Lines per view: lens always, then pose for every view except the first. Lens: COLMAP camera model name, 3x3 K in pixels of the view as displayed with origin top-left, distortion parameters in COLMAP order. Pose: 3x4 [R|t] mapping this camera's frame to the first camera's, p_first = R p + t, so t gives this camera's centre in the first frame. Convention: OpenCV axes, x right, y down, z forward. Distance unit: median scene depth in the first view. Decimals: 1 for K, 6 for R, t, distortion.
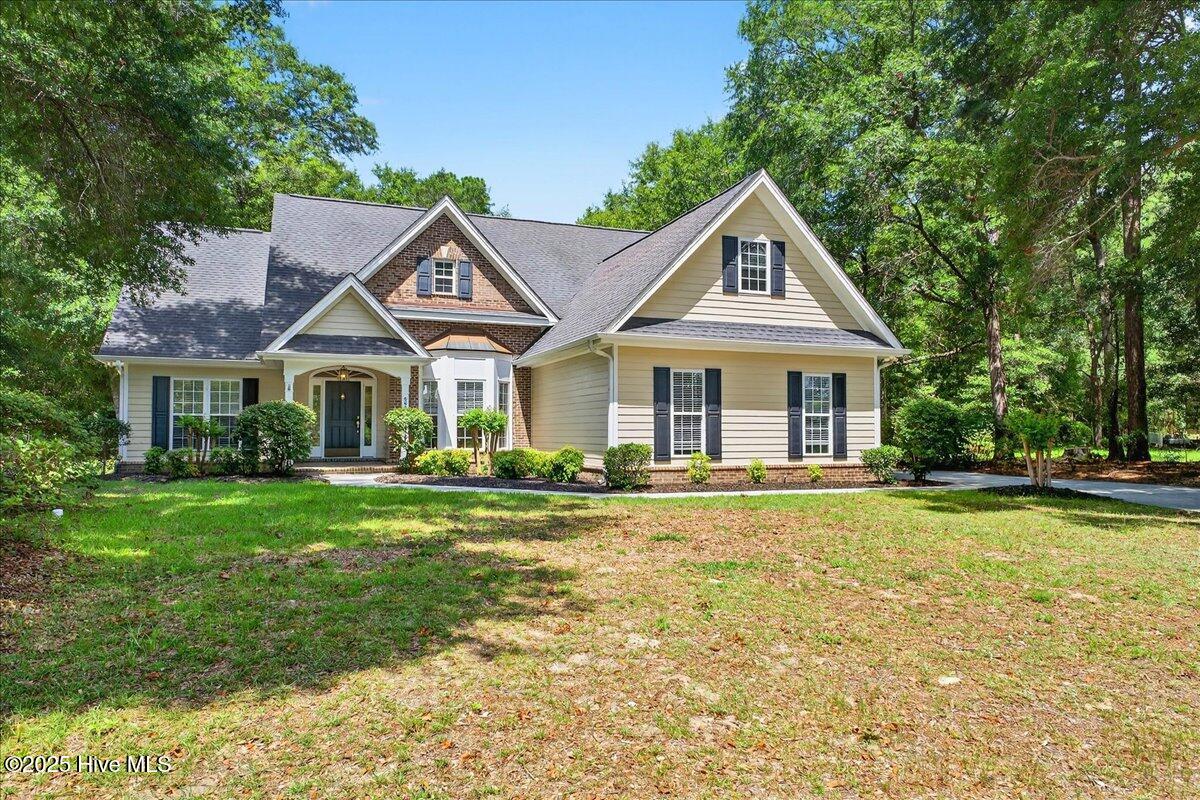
lens RADIAL K [[774.7, 0, 600.0], [0, 774.7, 400.0], [0, 0, 1]] dist [-0.028086, -0.000339]
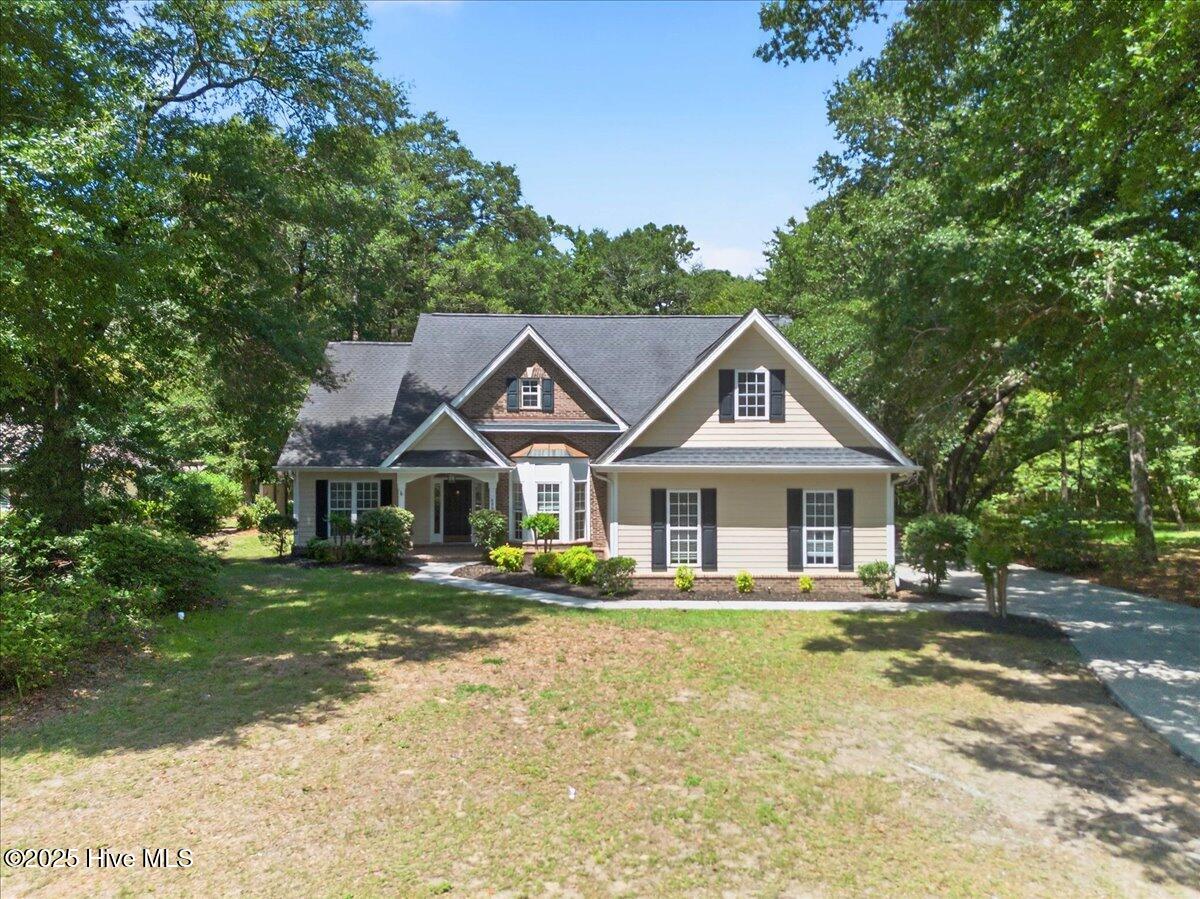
lens RADIAL K [[852.9, 0, 604.6], [0, 852.9, 448.1], [0, 0, 1]] dist [0.099298, -0.108277]
pose [[0.940406, -0.004057, -0.340028, 0.409185], [0.015769, 0.999373, 0.031686, -0.135995], [0.339687, -0.035160, 0.939881, -0.219897]]
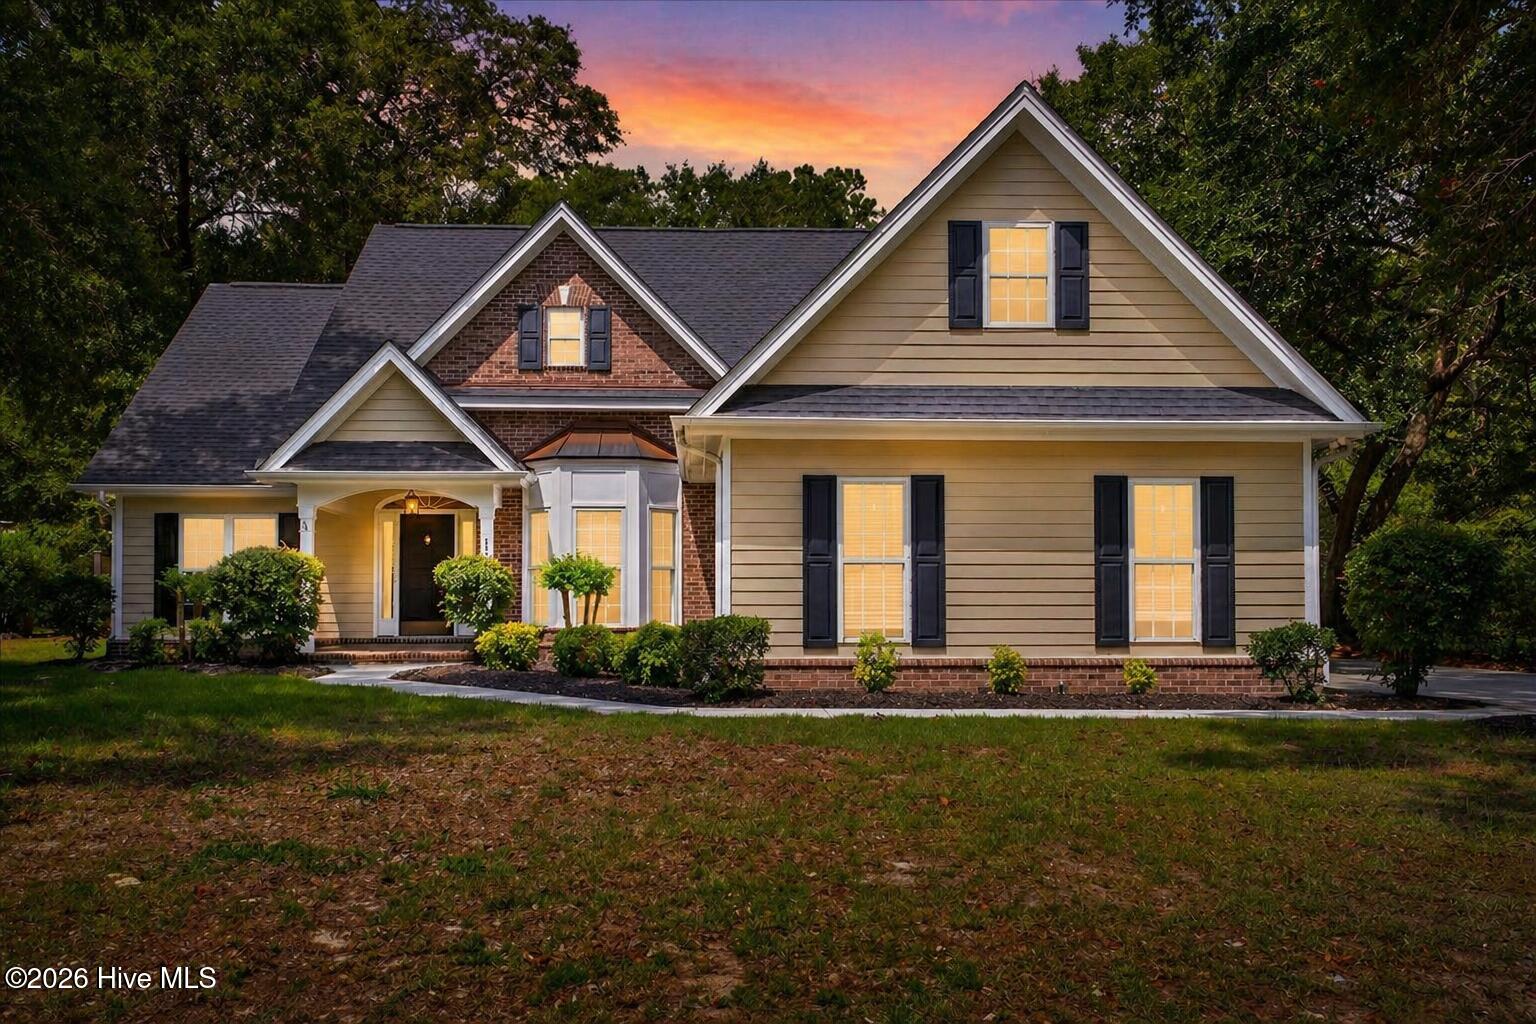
lens RADIAL K [[1270.3, 0, 752.1], [0, 1270.3, 553.0], [0, 0, 1]] dist [0.003746, -0.000367]
pose [[0.944757, -0.011648, -0.327566, 0.301554], [0.014248, 0.999883, 0.005539, 0.005952], [0.327463, -0.009900, 0.944812, 0.134837]]
